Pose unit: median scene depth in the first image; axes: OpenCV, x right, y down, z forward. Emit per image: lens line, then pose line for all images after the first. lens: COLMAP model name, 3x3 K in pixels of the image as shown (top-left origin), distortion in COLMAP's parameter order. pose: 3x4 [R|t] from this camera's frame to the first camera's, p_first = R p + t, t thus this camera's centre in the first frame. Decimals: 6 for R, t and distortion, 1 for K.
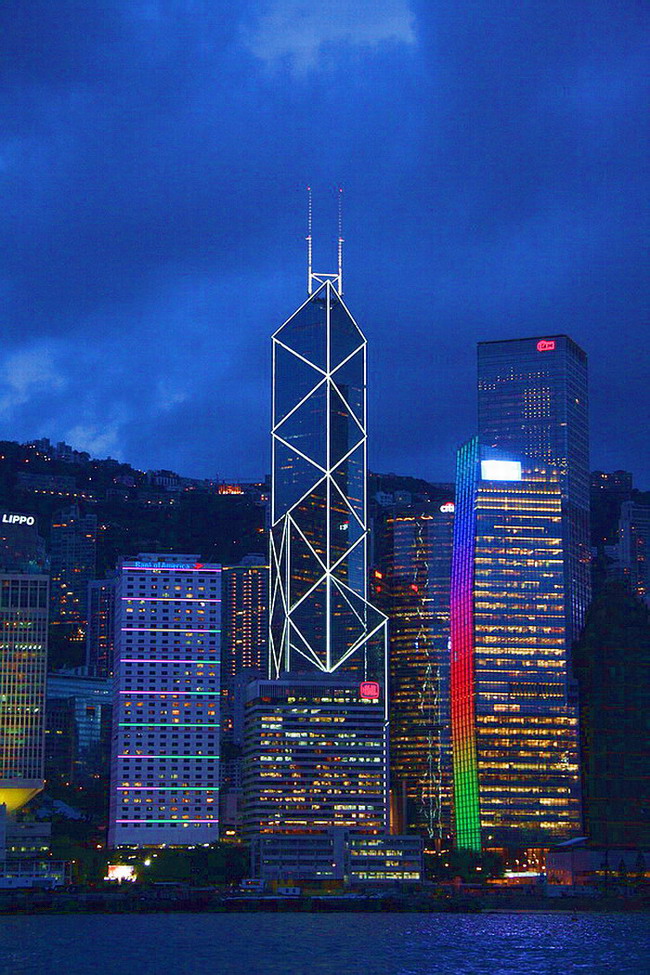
lens RADIAL K [[2251.4, 0, 324.6], [0, 2251.4, 483.8], [0, 0, 1]] dist [0.339765, 0.000000]
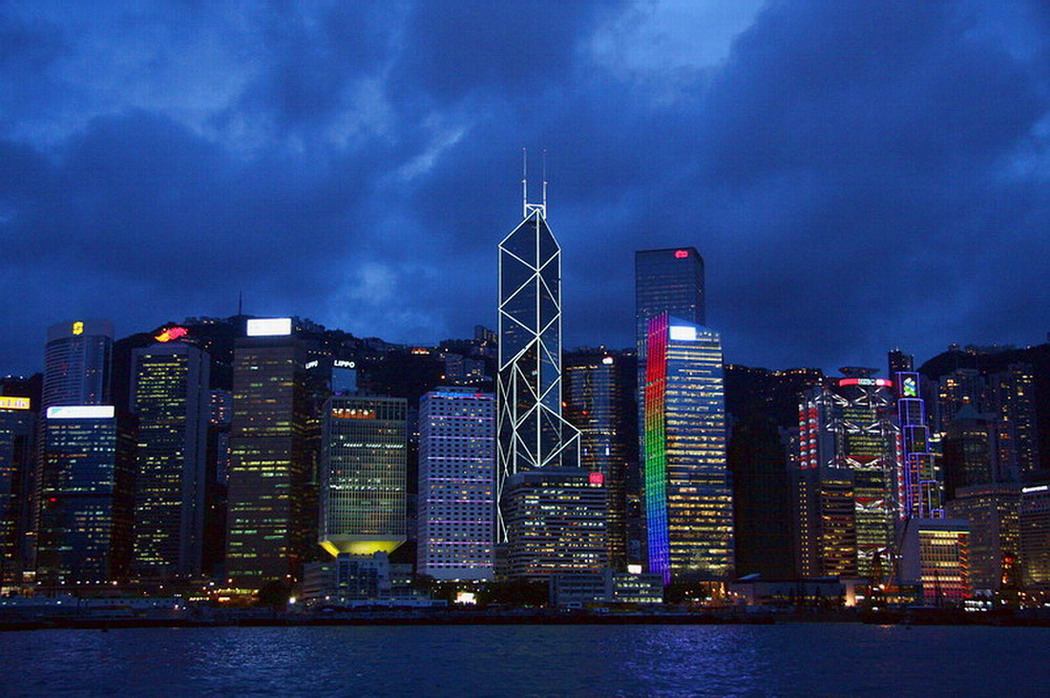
lens RADIAL K [[1438.5, 0, 525.0], [0, 1438.5, 352.4], [0, 0, 1]] dist [0.037284, 0.000000]
pose [[0.997458, 0.010251, 0.070515, -0.095009], [-0.010252, 0.999947, -0.000345, 0.008347], [-0.070515, -0.000379, 0.997511, 0.048044]]
